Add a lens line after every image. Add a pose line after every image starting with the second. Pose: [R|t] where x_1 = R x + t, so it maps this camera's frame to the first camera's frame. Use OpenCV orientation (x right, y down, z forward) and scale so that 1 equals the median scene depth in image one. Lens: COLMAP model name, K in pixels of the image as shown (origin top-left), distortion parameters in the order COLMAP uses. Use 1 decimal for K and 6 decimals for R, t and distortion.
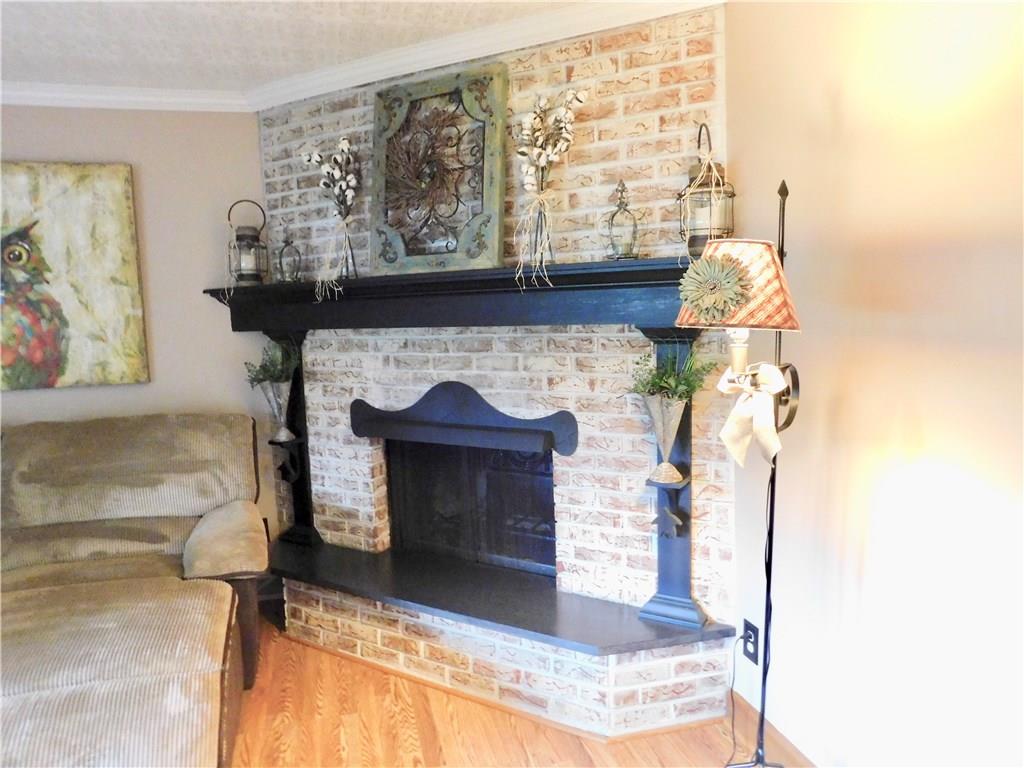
lens RADIAL K [[703.9, 0, 512.0], [0, 703.9, 384.0], [0, 0, 1]] dist [-0.078391, 0.069466]
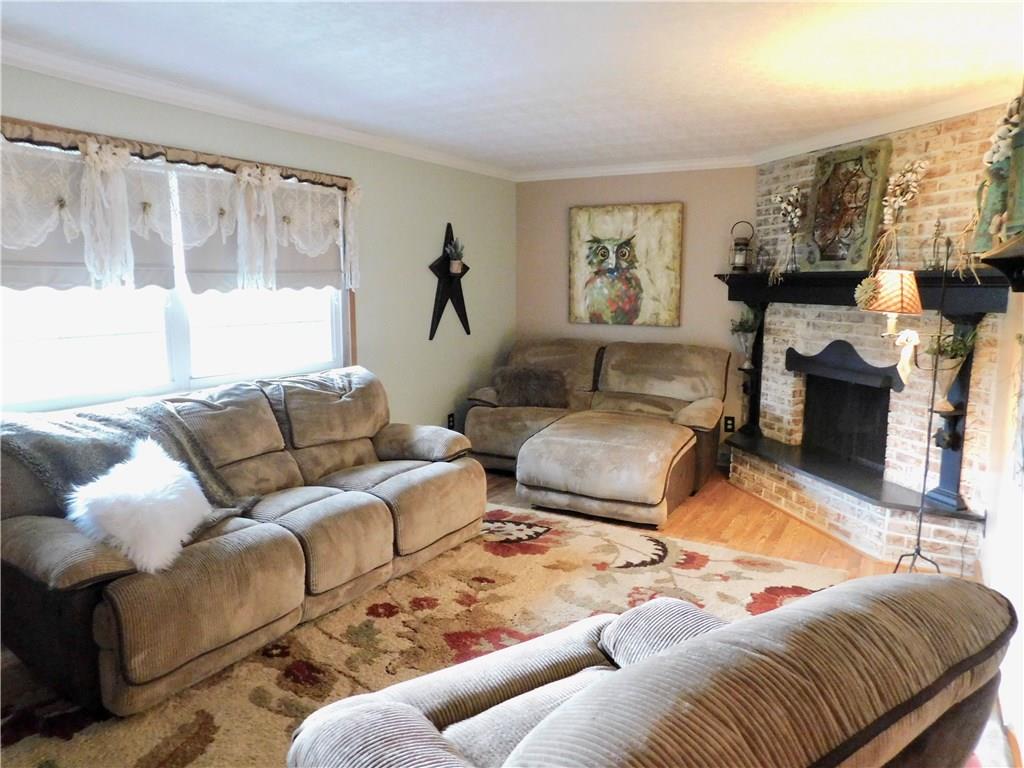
lens RADIAL K [[703.9, 0, 512.0], [0, 703.9, 384.0], [0, 0, 1]] dist [-0.078391, 0.069466]
pose [[0.705328, 0.135564, -0.695798, 0.472522], [-0.104772, 0.990700, 0.086813, 0.035035], [0.701096, 0.011669, 0.712971, -0.610871]]
